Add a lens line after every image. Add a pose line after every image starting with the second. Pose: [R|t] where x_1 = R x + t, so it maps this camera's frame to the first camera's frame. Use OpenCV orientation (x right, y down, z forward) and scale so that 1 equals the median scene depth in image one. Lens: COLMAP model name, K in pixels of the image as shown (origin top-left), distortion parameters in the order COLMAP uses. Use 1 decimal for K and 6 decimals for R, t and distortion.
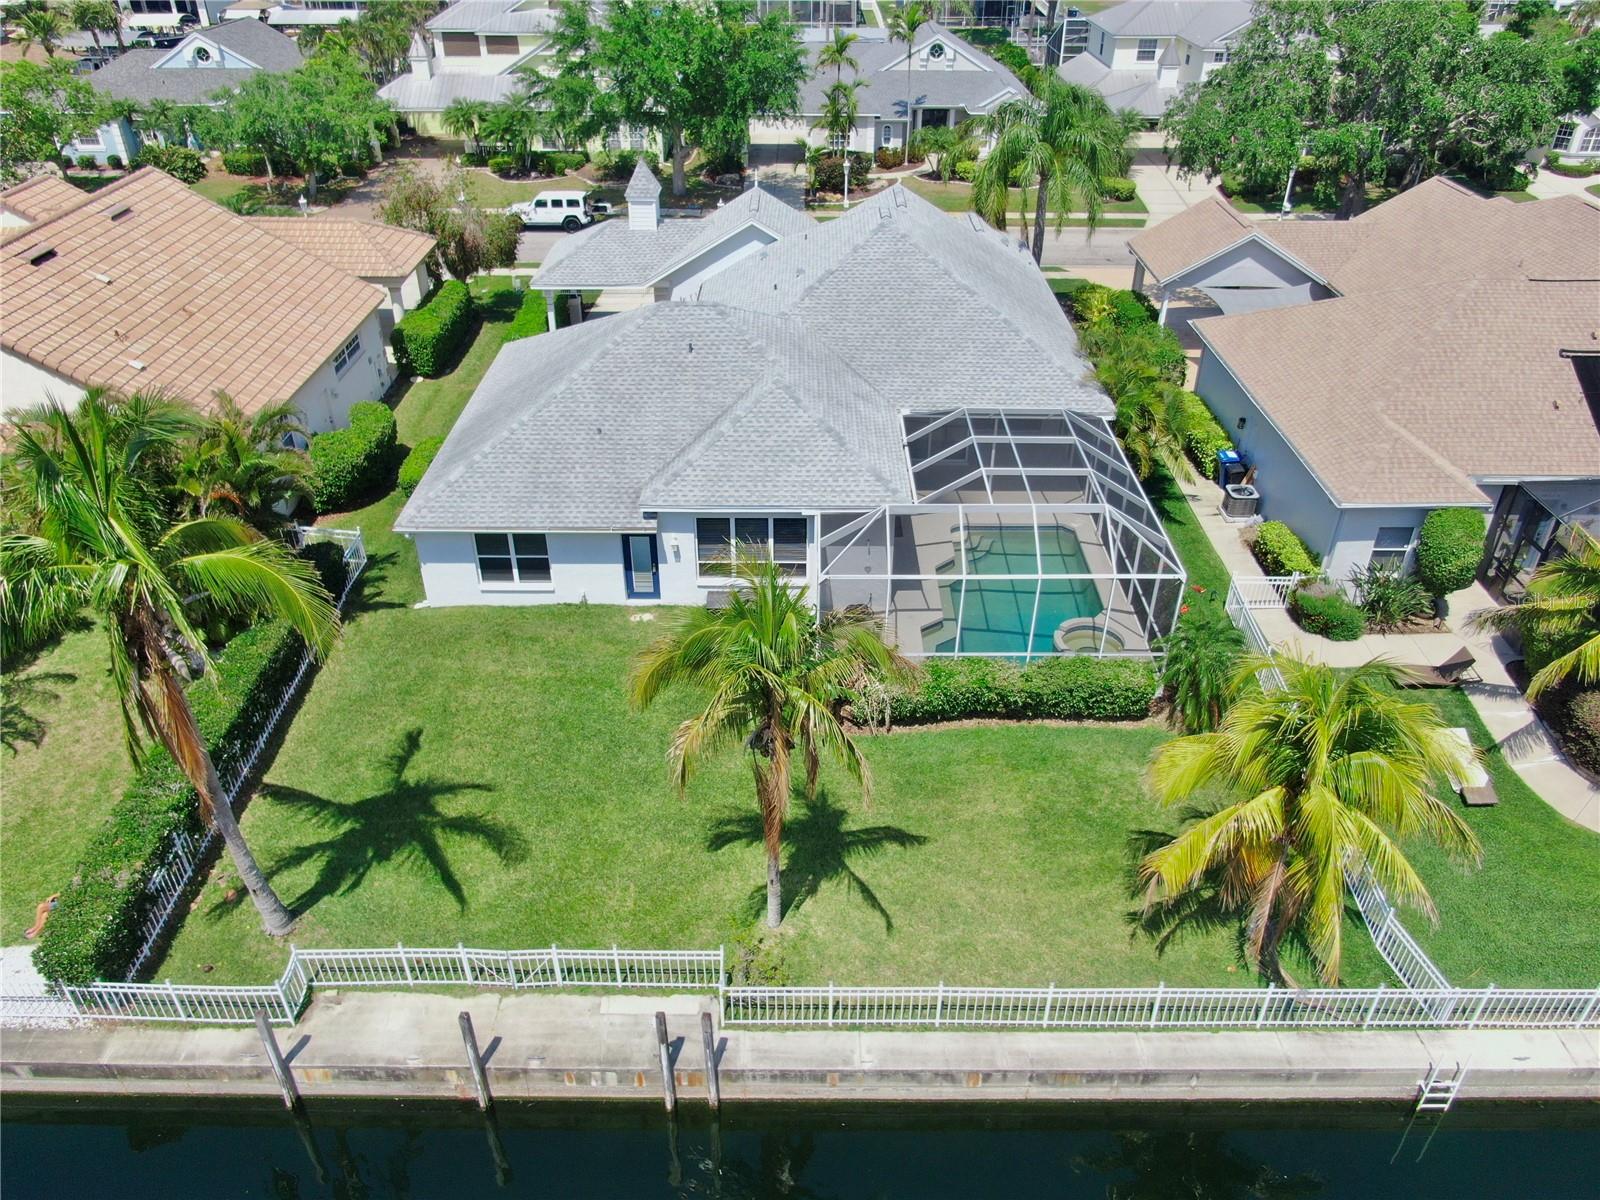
lens RADIAL K [[1152.6, 0, 800.0], [0, 1152.6, 600.0], [0, 0, 1]] dist [-0.003813, -0.002783]
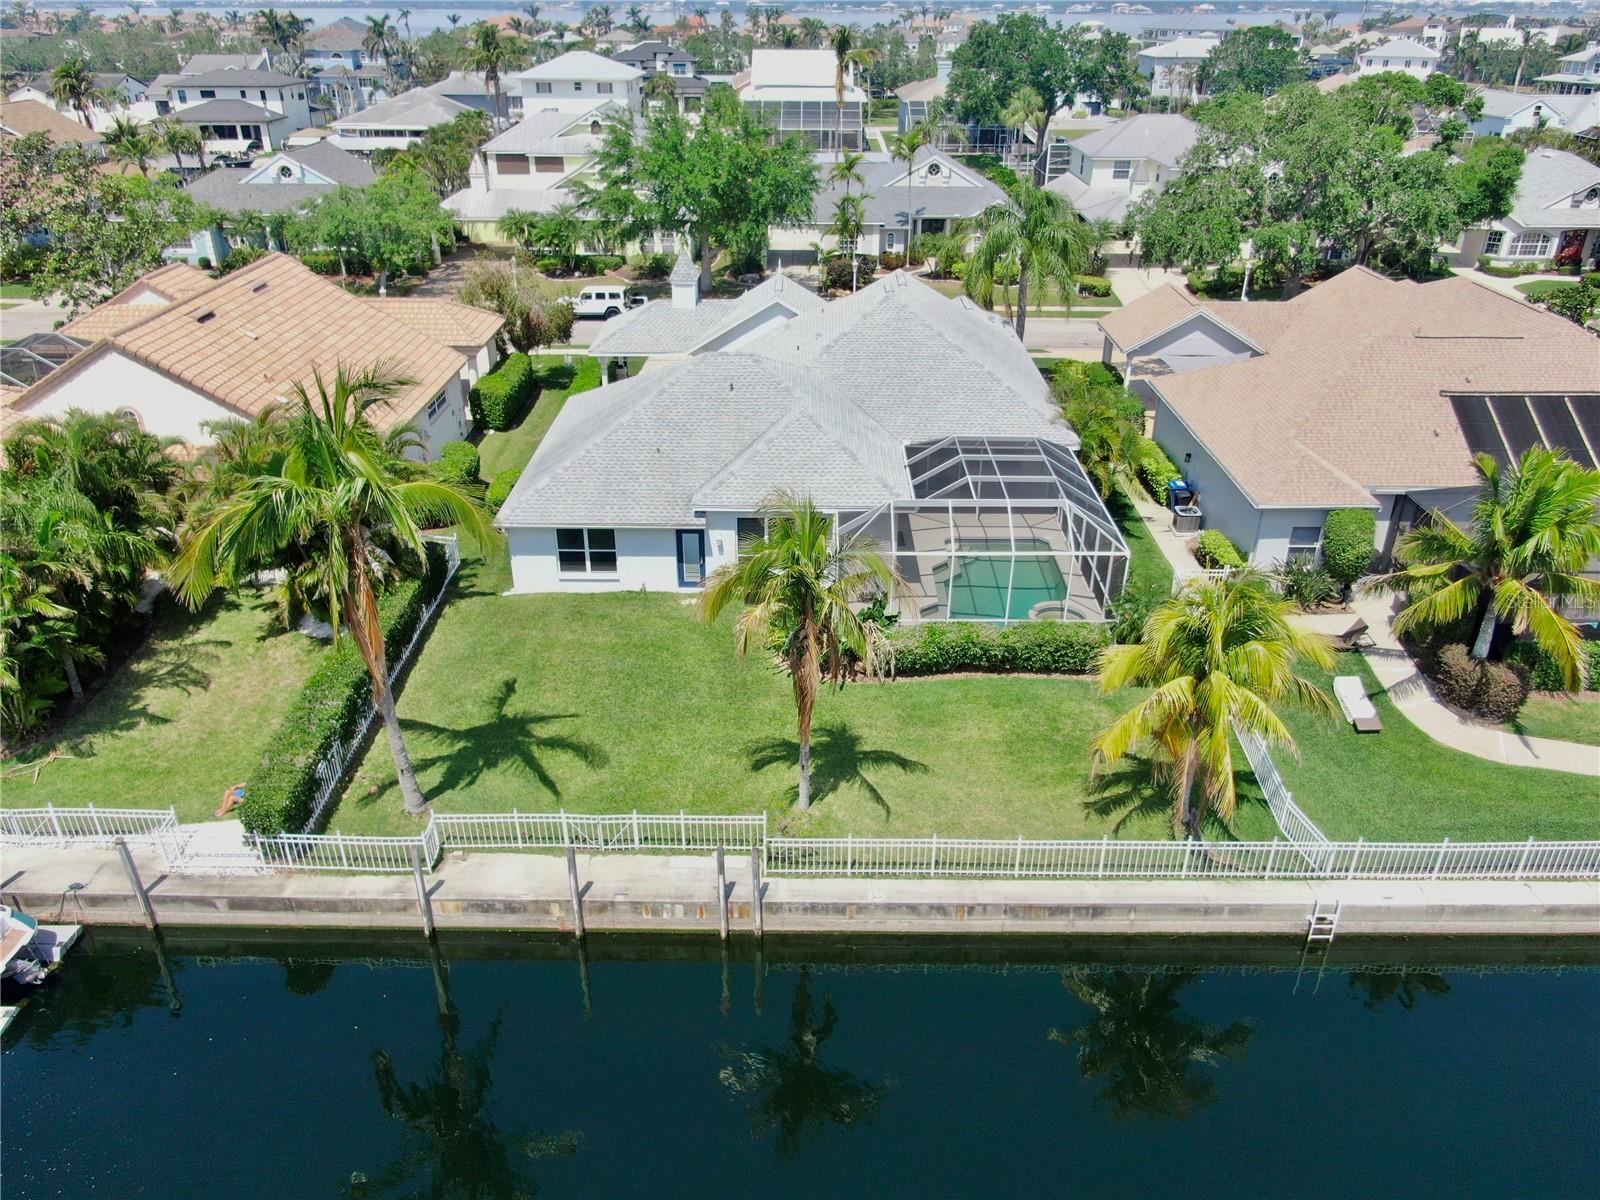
lens RADIAL K [[1152.6, 0, 800.0], [0, 1152.6, 600.0], [0, 0, 1]] dist [-0.003813, -0.002783]
pose [[0.999985, 0.002636, -0.004869, -0.016065], [-0.003091, 0.995381, -0.095955, 0.132747], [0.004594, 0.095968, 0.995374, -0.216742]]
